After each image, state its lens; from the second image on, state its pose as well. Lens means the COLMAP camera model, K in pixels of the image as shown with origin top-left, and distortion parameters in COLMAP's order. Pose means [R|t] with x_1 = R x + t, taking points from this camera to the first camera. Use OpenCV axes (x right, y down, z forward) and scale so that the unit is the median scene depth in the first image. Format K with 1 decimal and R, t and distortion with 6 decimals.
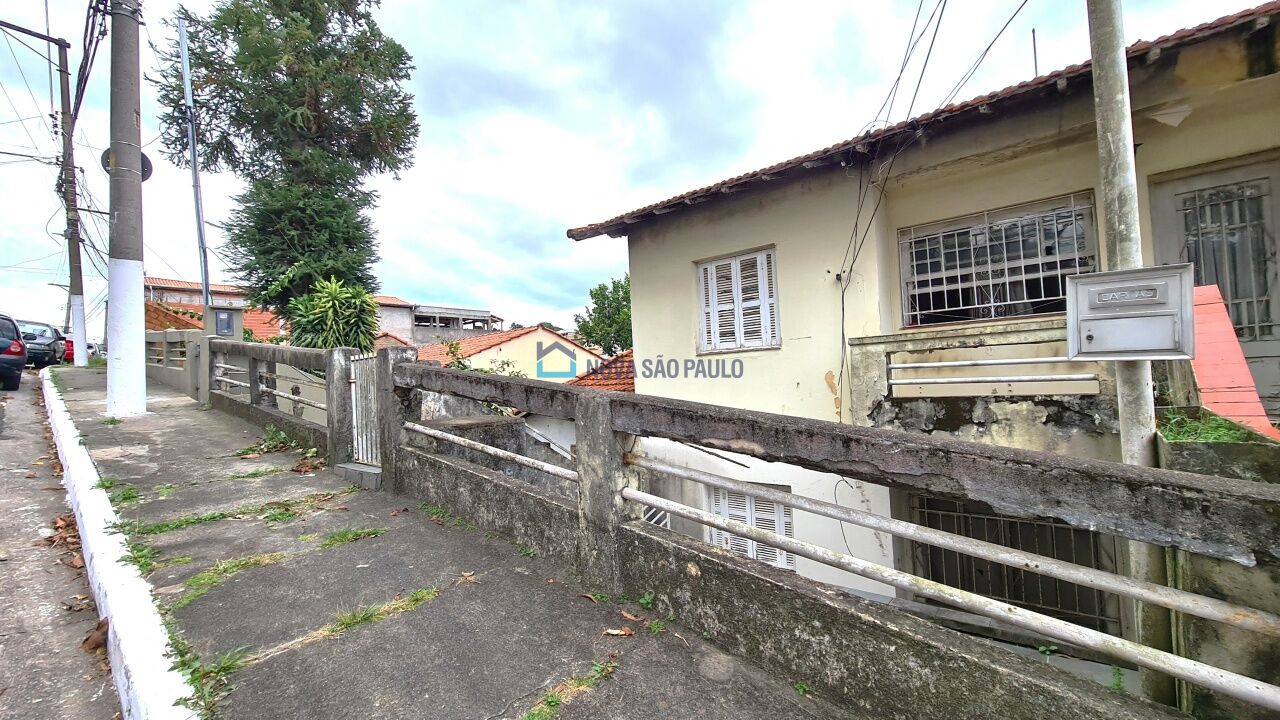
lens RADIAL K [[524.0, 0, 640.9], [0, 524.0, 362.5], [0, 0, 1]] dist [0.000791, 0.000932]
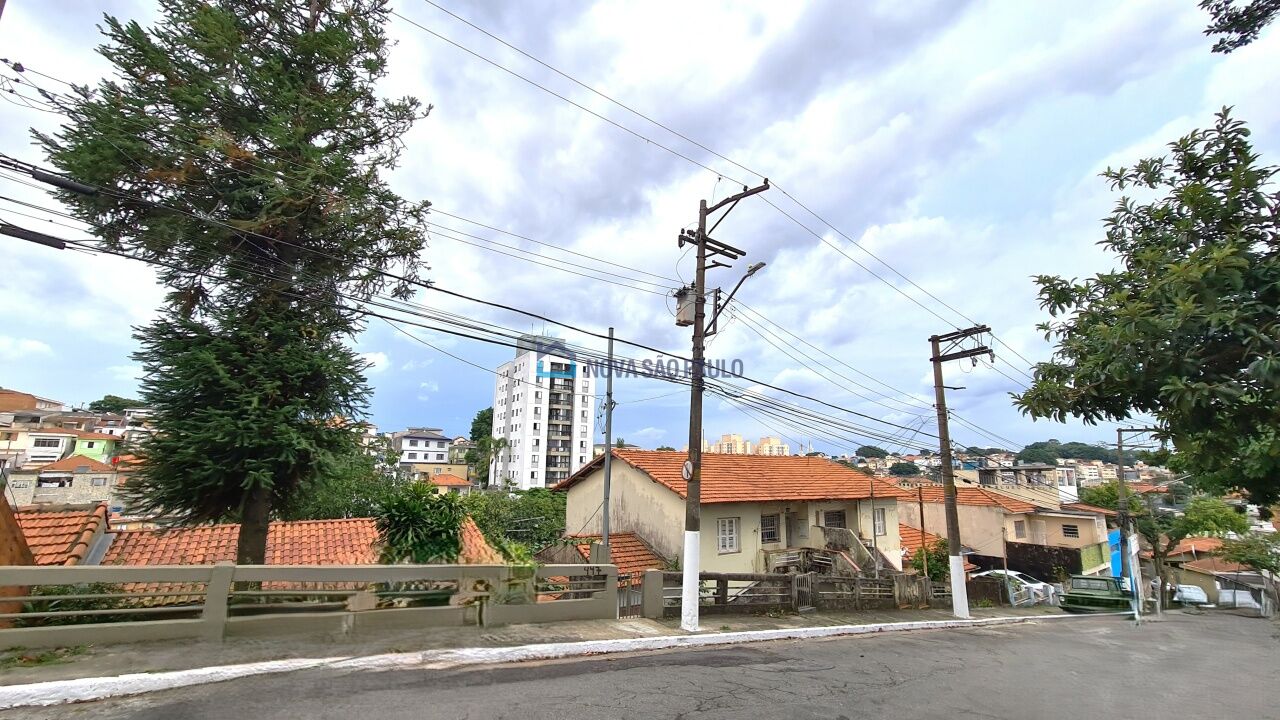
lens RADIAL K [[524.0, 0, 636.8], [0, 524.0, 368.2], [0, 0, 1]] dist [0.000791, 0.000932]
pose [[0.231849, 0.233625, 0.944280, -2.980224], [-0.056139, 0.972327, -0.226780, -0.338238], [-0.971131, -0.000432, 0.238548, 0.832026]]
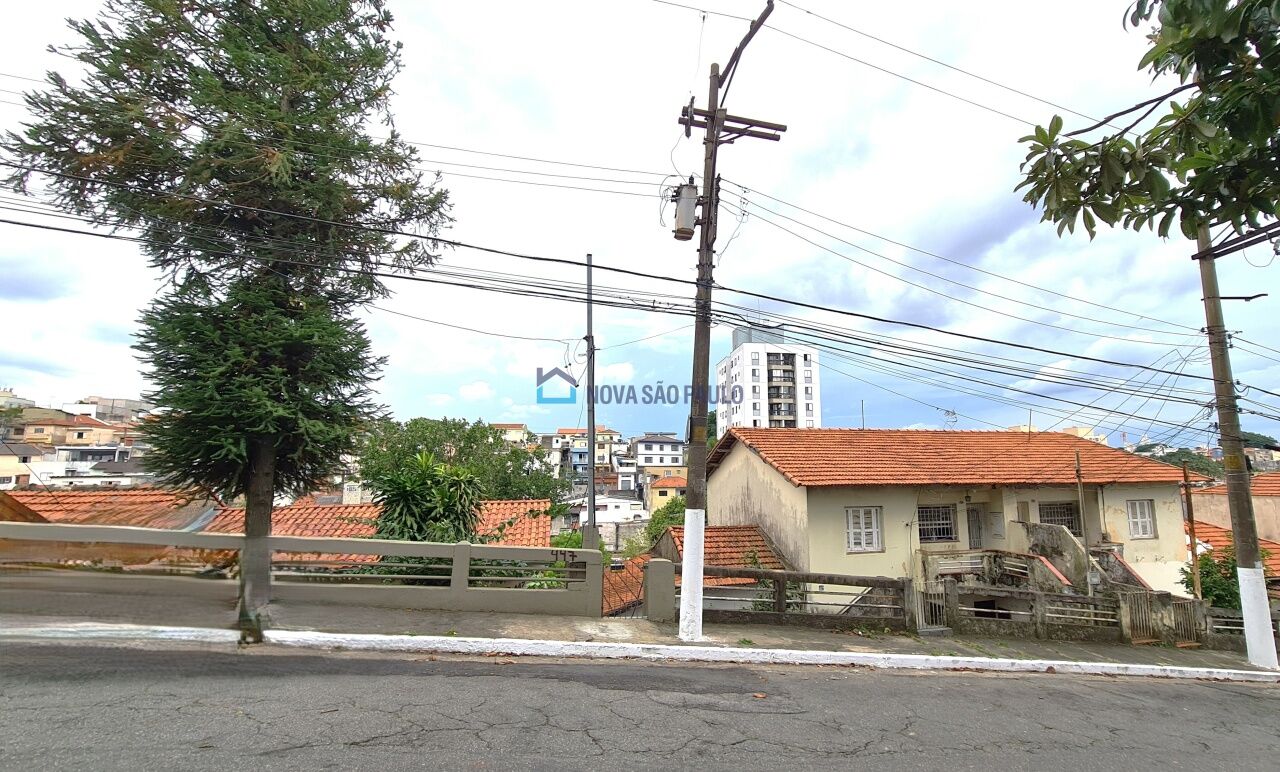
lens RADIAL K [[558.9, 0, 686.1], [0, 558.9, 396.0], [0, 0, 1]] dist [0.000635, -0.000045]
pose [[0.571665, 0.155017, 0.805710, -2.291884], [-0.047693, 0.986608, -0.155982, -0.274211], [-0.819100, 0.050743, 0.571402, 0.256071]]
